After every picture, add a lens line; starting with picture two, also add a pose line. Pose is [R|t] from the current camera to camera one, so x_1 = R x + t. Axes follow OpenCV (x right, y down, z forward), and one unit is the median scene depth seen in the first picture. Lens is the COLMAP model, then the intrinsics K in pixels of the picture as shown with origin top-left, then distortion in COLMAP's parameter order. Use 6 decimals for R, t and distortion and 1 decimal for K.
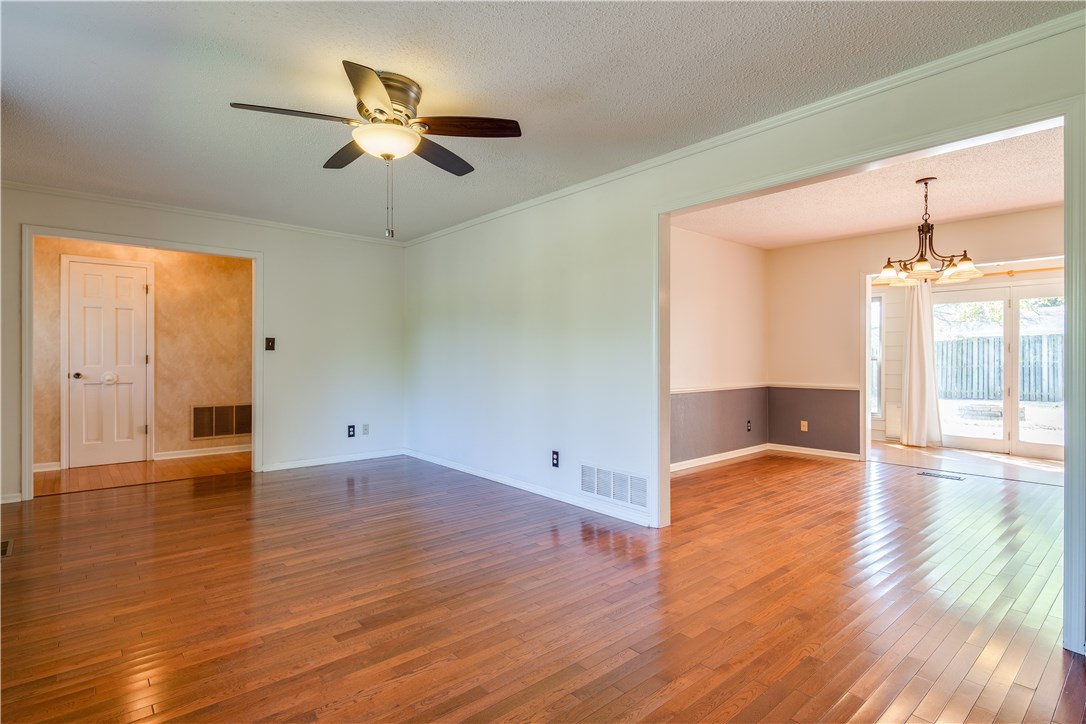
lens RADIAL K [[537.4, 0, 534.8], [0, 537.4, 356.4], [0, 0, 1]] dist [0.004783, 0.000782]
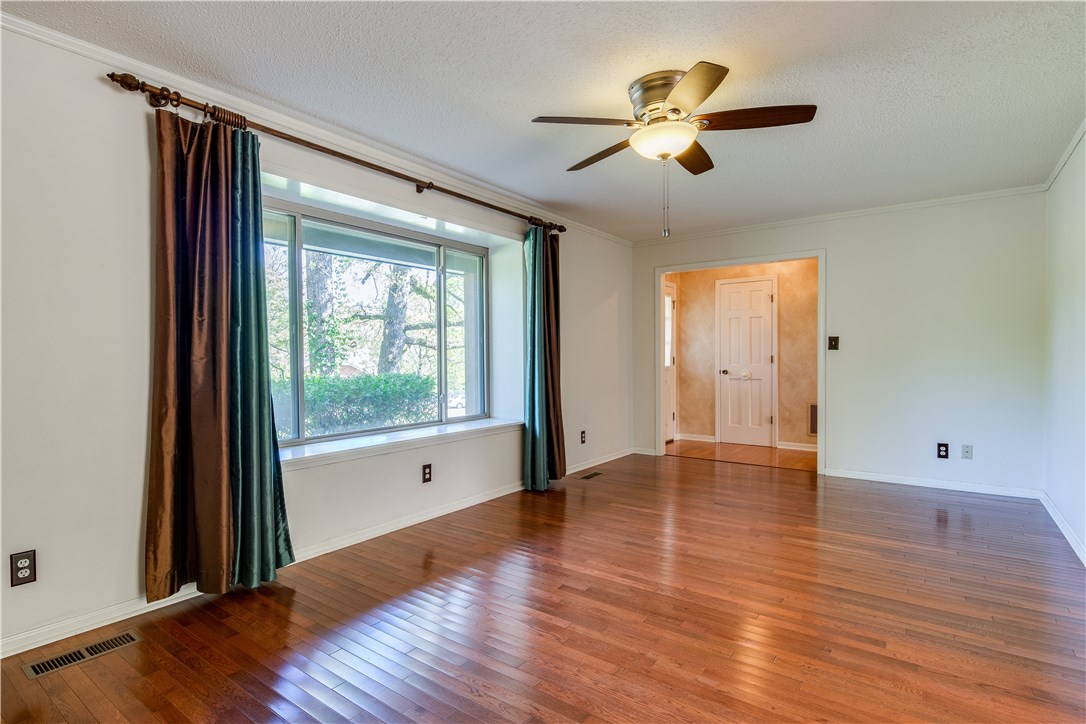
lens RADIAL K [[546.5, 0, 536.1], [0, 546.5, 369.2], [0, 0, 1]] dist [0.000227, -0.000045]
pose [[0.217729, 0.016805, -0.975865, 0.341941], [0.007105, 0.999798, 0.018802, 0.001133], [0.975983, -0.011028, 0.217565, 0.278764]]
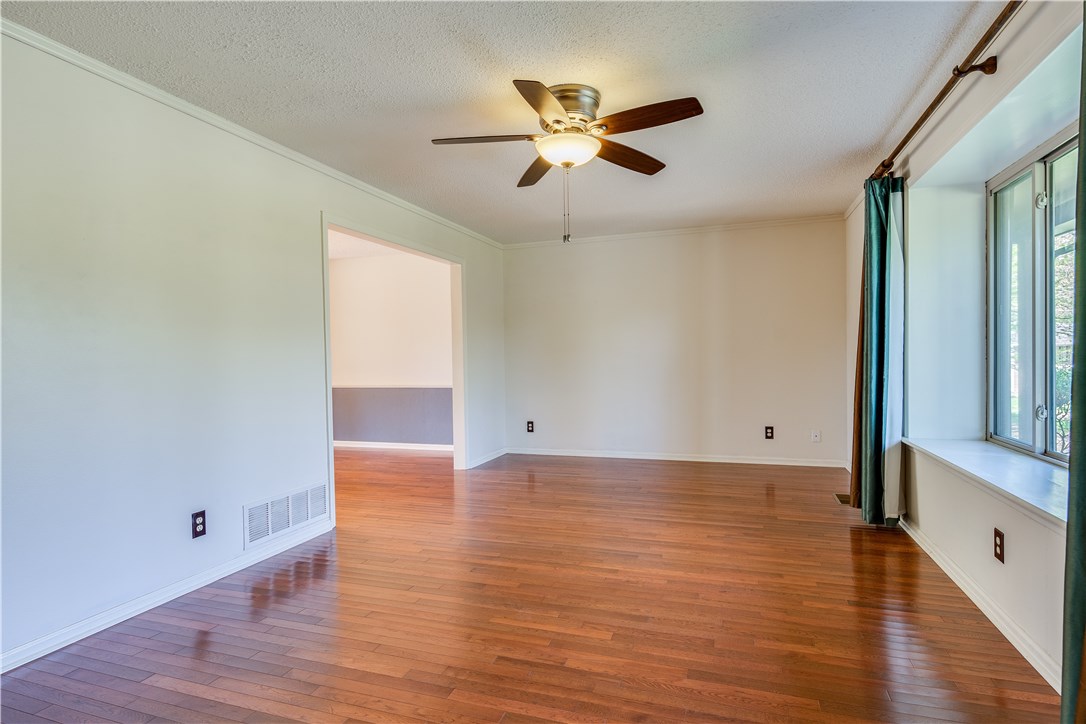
lens RADIAL K [[546.5, 0, 536.1], [0, 546.5, 369.2], [0, 0, 1]] dist [0.000227, -0.000045]
pose [[-0.490566, -0.008087, 0.871367, -0.582896], [0.021134, 0.999552, 0.021175, 0.005954], [-0.871148, 0.028803, -0.490175, 0.799024]]
